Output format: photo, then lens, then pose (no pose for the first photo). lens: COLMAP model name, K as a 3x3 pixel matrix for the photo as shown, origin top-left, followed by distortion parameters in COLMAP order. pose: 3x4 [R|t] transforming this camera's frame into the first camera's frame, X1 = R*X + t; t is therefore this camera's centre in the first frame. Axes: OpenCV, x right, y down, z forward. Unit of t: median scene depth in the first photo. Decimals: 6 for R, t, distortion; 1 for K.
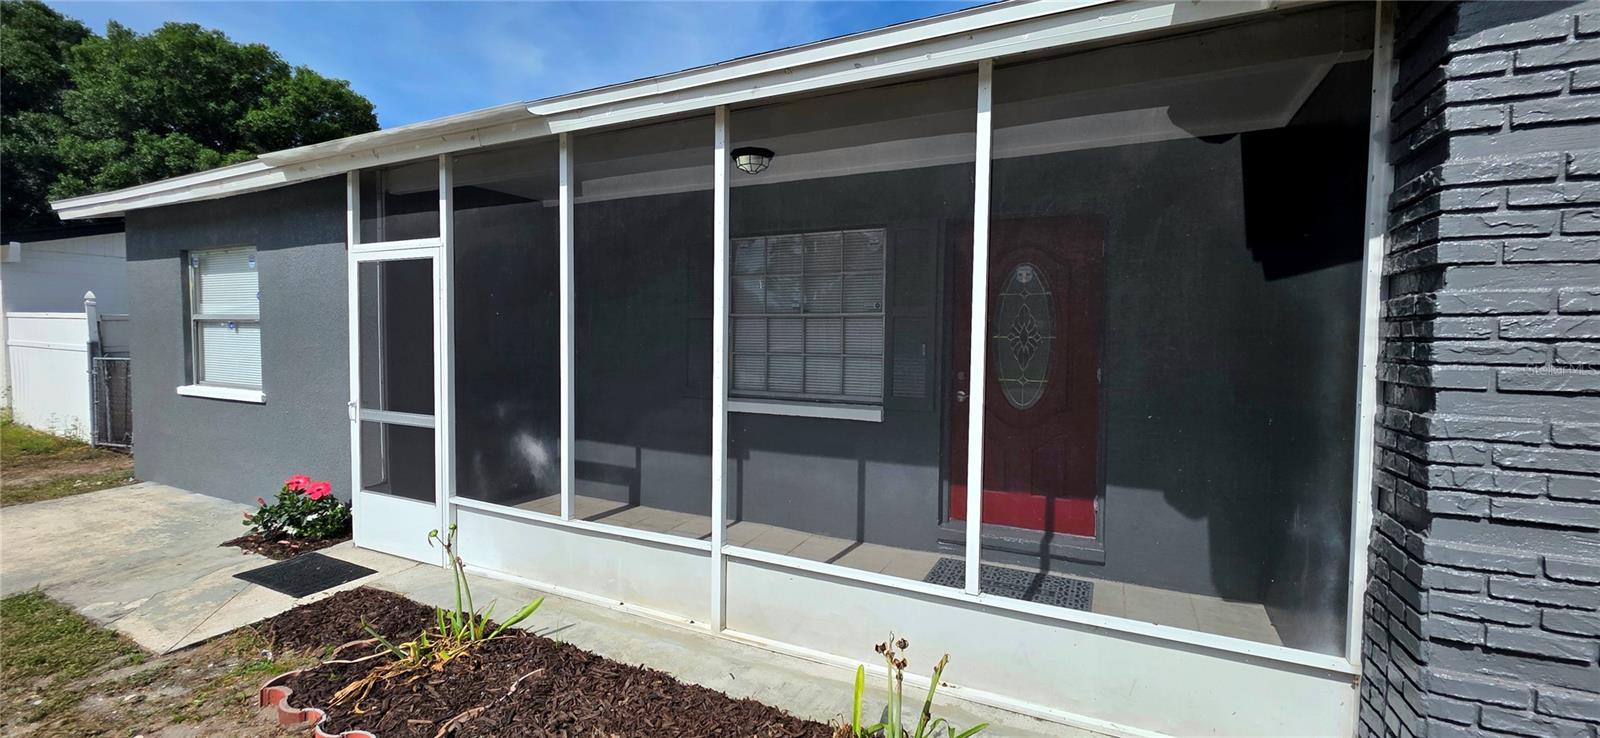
lens RADIAL K [[645.2, 0, 789.2], [0, 645.2, 365.2], [0, 0, 1]] dist [0.001289, 0.000197]
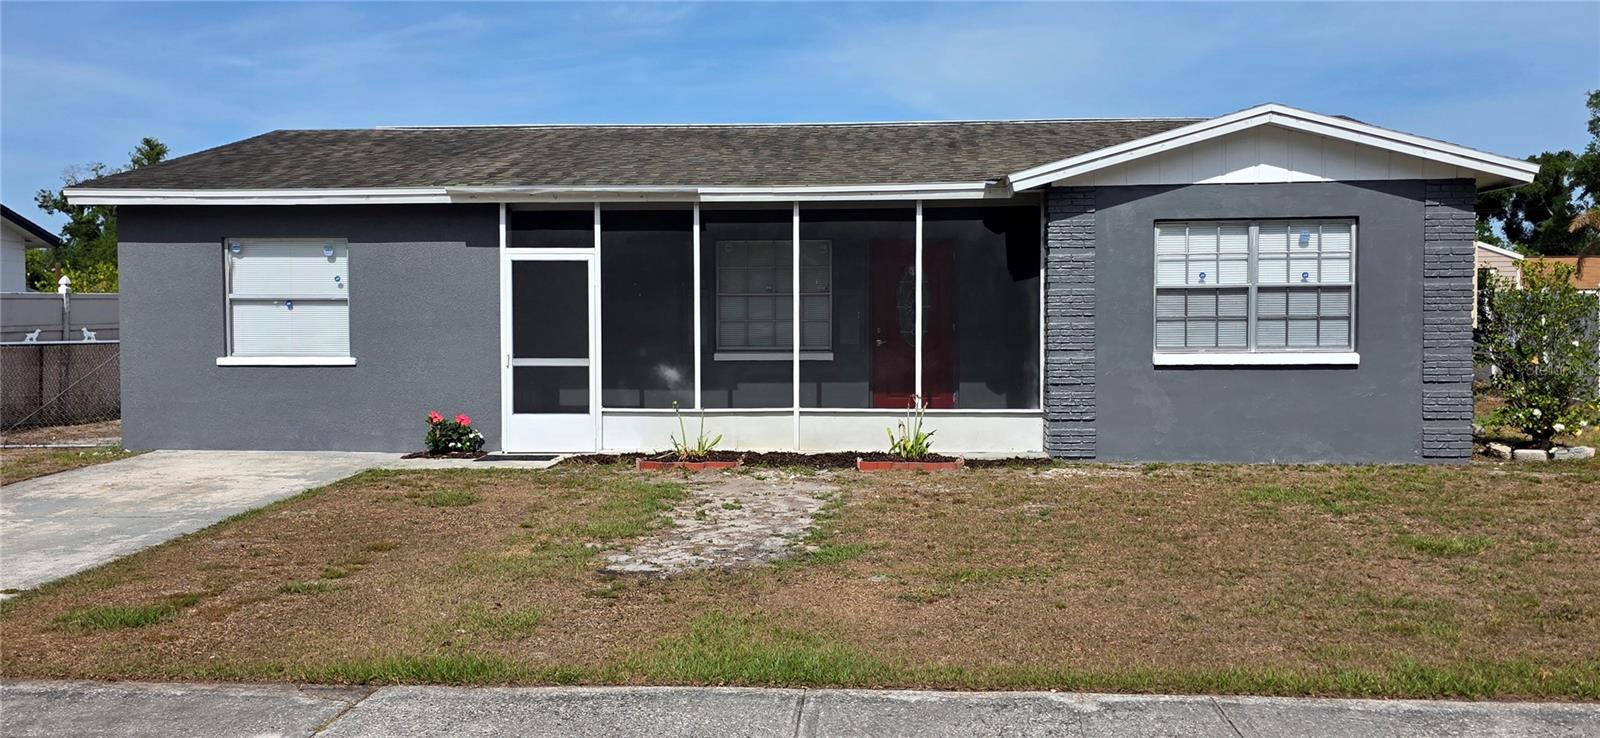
lens RADIAL K [[1365.8, 0, 796.9], [0, 1365.8, 365.6], [0, 0, 1]] dist [0.085259, -0.022745]
pose [[0.924423, -0.025927, 0.380486, -1.366567], [0.031382, 0.999474, -0.008140, 0.140553], [-0.380075, 0.019465, 0.924751, -2.343895]]
